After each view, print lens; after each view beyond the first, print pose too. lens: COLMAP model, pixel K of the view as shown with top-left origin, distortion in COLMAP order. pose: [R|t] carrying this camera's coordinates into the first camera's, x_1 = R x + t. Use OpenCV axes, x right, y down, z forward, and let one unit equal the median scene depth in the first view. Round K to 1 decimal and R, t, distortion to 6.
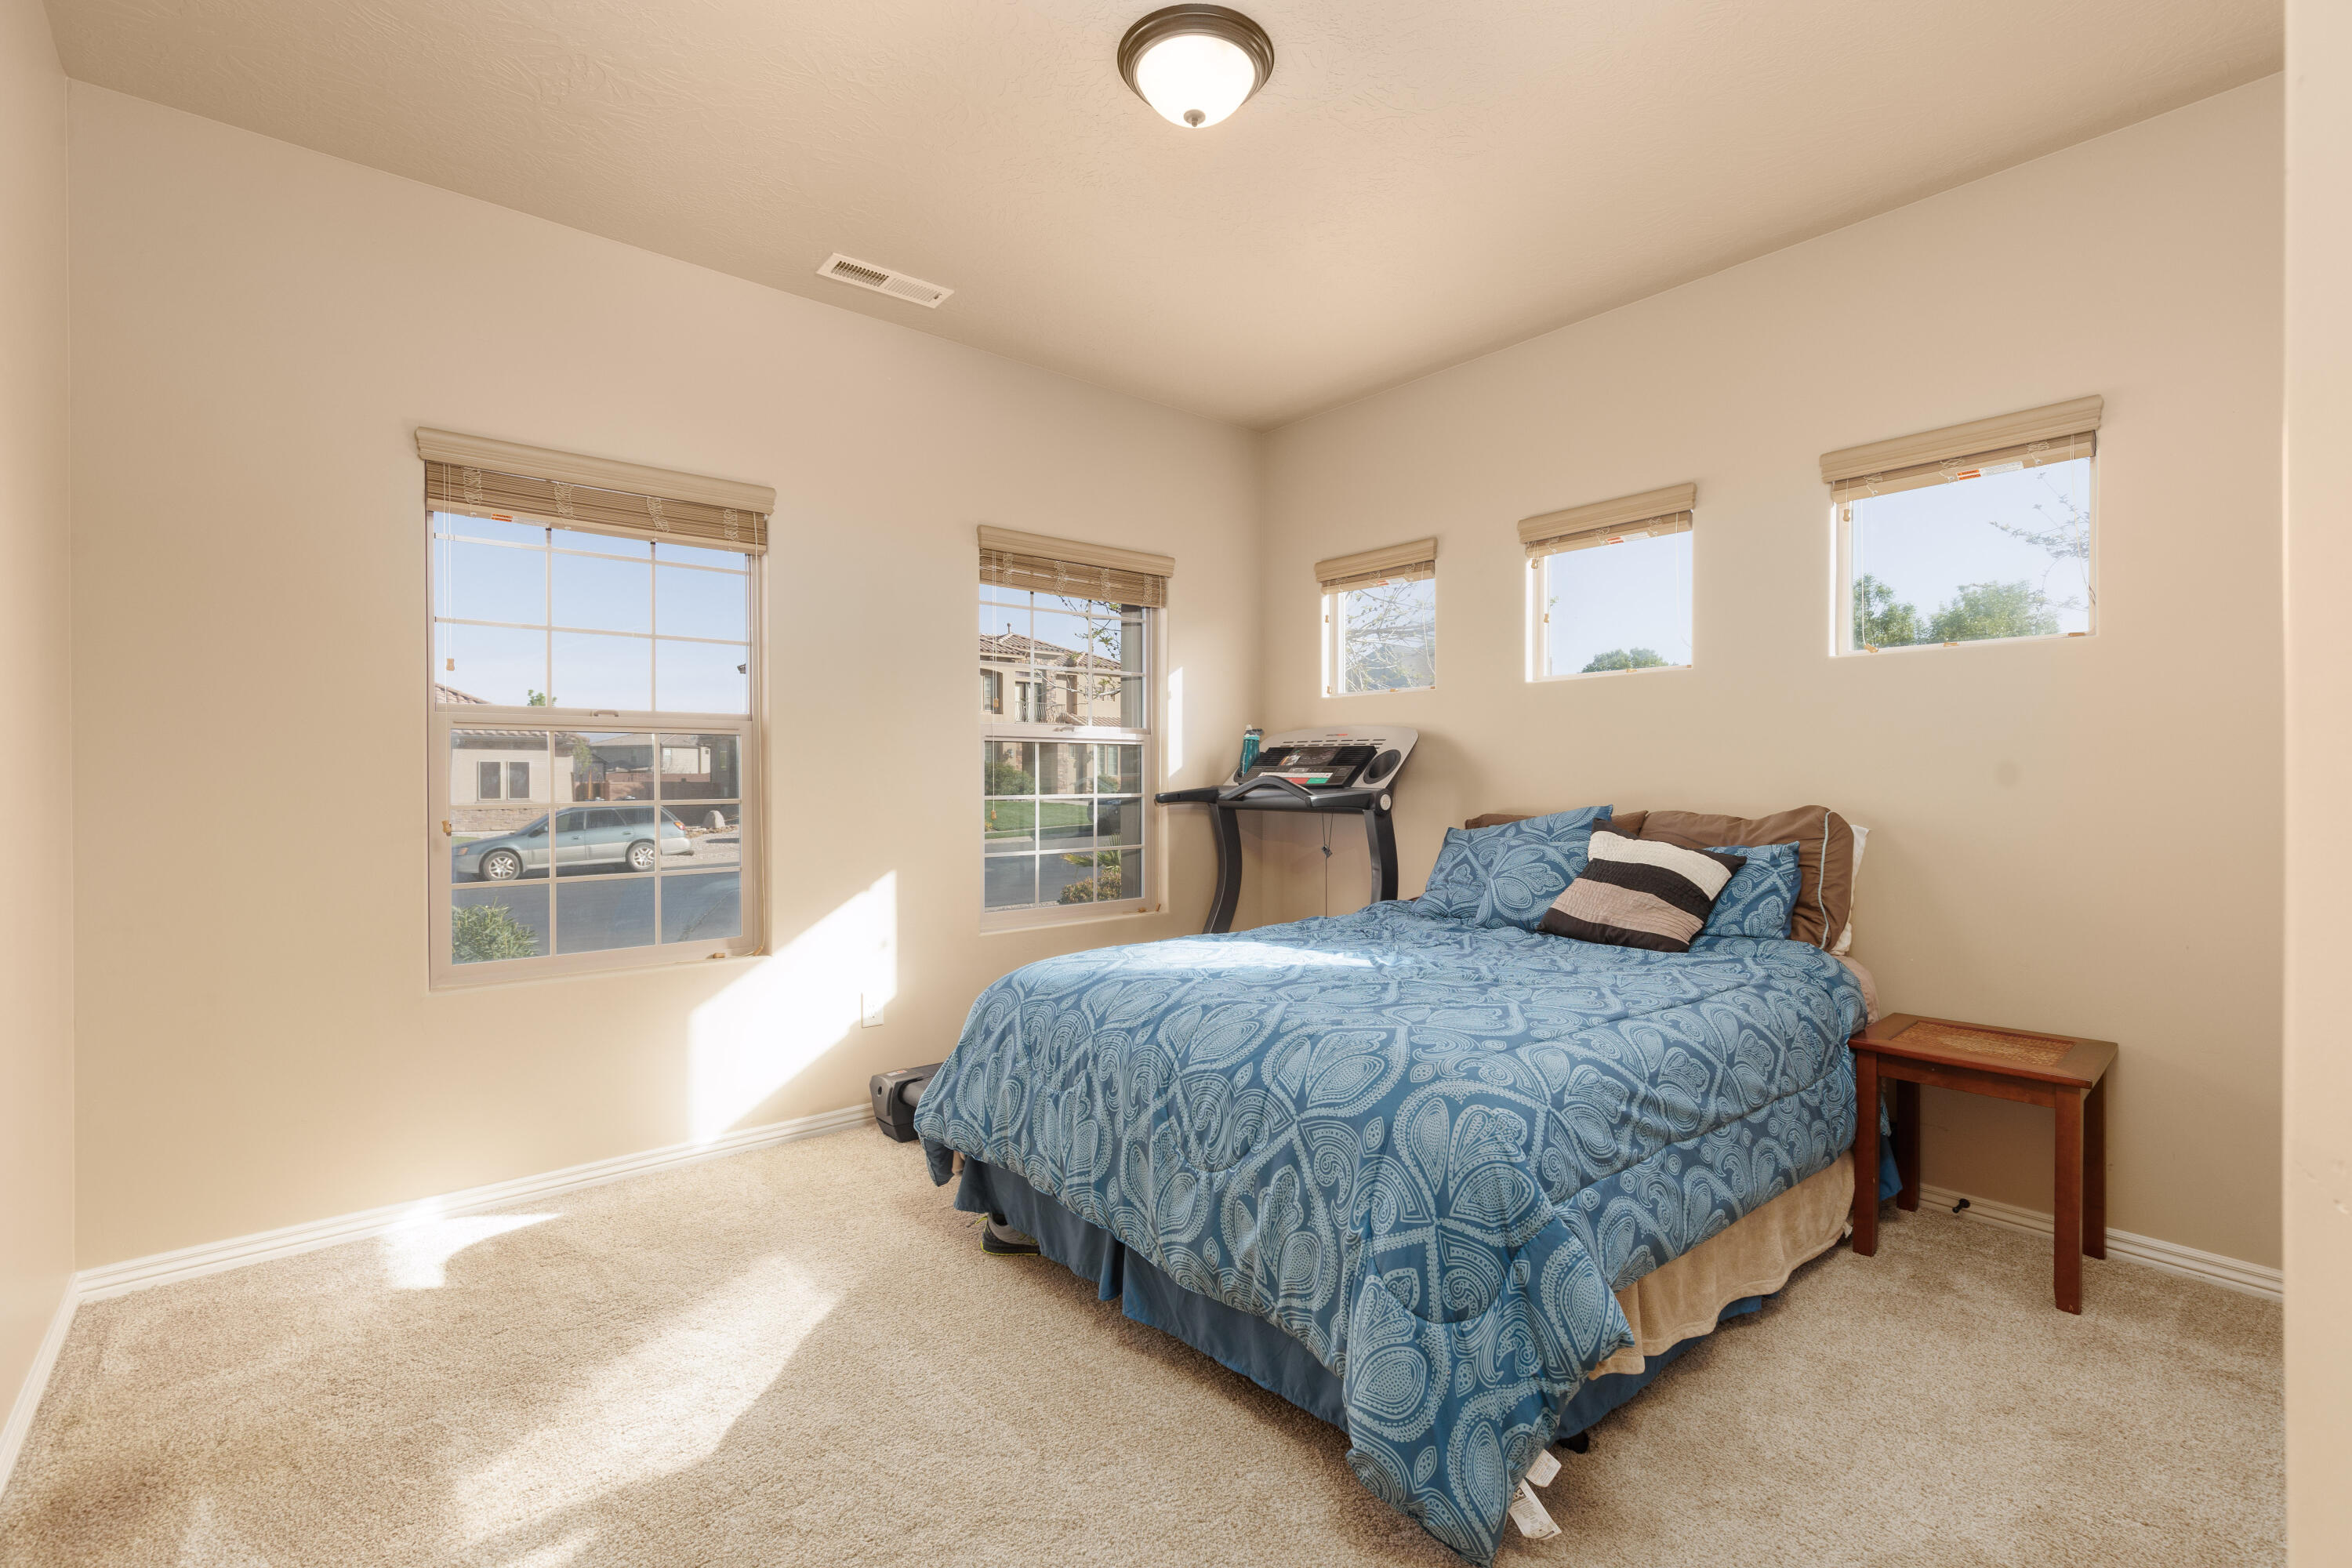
lens RADIAL K [[1051.2, 0, 1175.2], [0, 1051.2, 778.0], [0, 0, 1]] dist [0.006965, -0.002107]
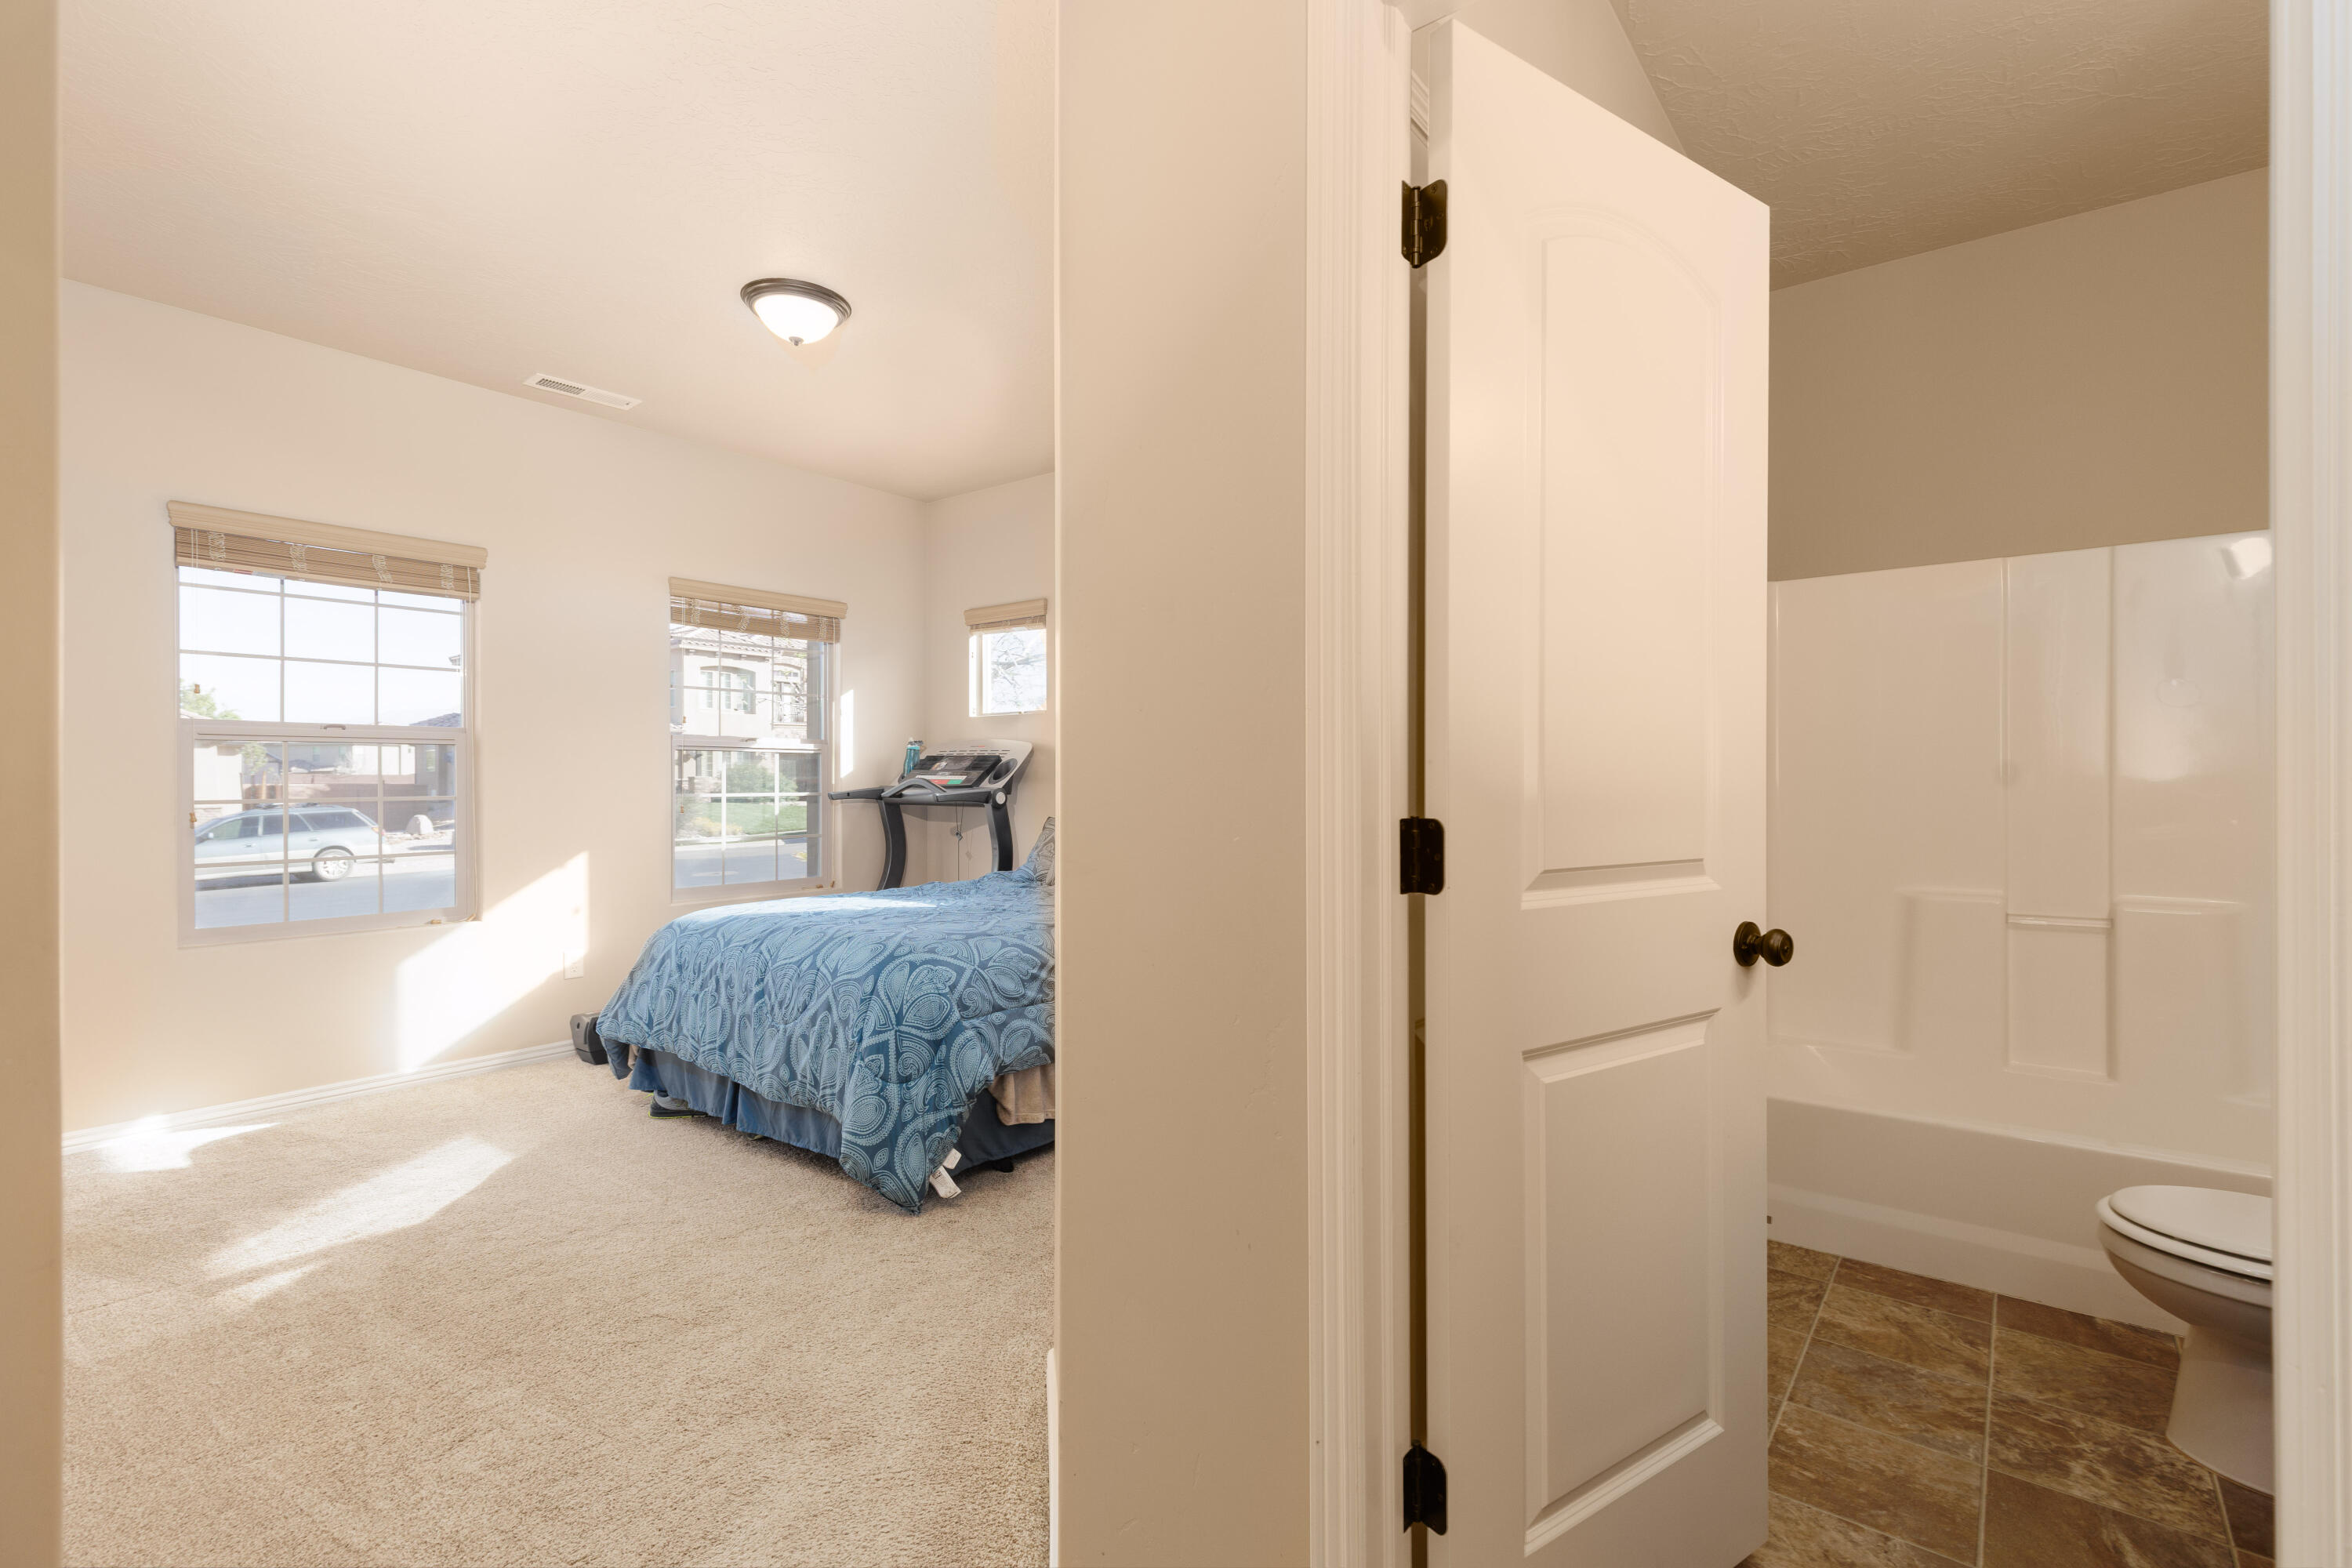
lens RADIAL K [[1051.2, 0, 1178.1], [0, 1051.2, 777.2], [0, 0, 1]] dist [0.006965, -0.002107]
pose [[0.977715, 0.001347, 0.209932, 0.190362], [-0.000807, 0.999996, -0.002659, 0.000267], [-0.209934, 0.002431, 0.977712, -0.471138]]
